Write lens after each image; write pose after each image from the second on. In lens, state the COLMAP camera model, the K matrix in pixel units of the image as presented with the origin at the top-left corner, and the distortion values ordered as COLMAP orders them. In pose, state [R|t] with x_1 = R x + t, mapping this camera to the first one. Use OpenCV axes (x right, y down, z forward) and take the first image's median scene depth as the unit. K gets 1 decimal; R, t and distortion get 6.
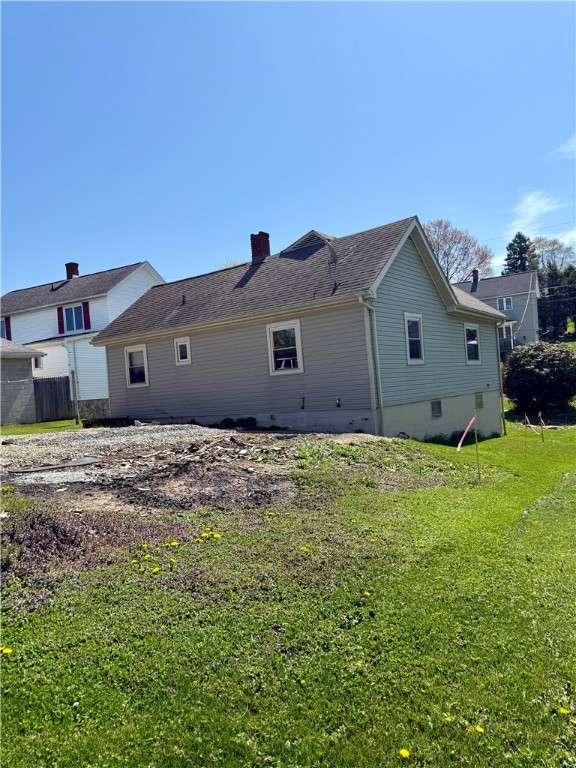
lens RADIAL K [[544.0, 0, 288.0], [0, 544.0, 384.0], [0, 0, 1]] dist [0.108427, -0.170663]
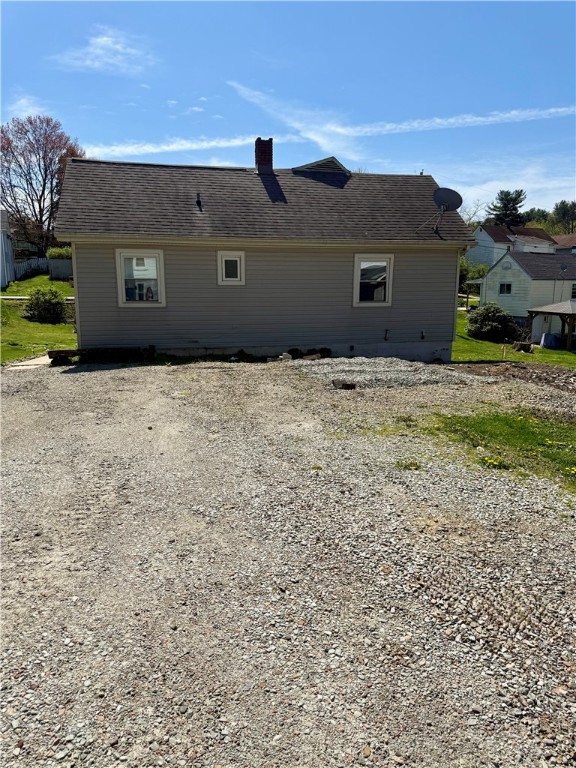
lens RADIAL K [[544.0, 0, 288.0], [0, 544.0, 384.0], [0, 0, 1]] dist [0.108427, -0.170663]
pose [[0.626114, -0.063903, 0.777109, -0.797676], [-0.052478, 0.990923, 0.123766, 0.007363], [-0.777964, -0.118273, 0.617077, 0.393642]]
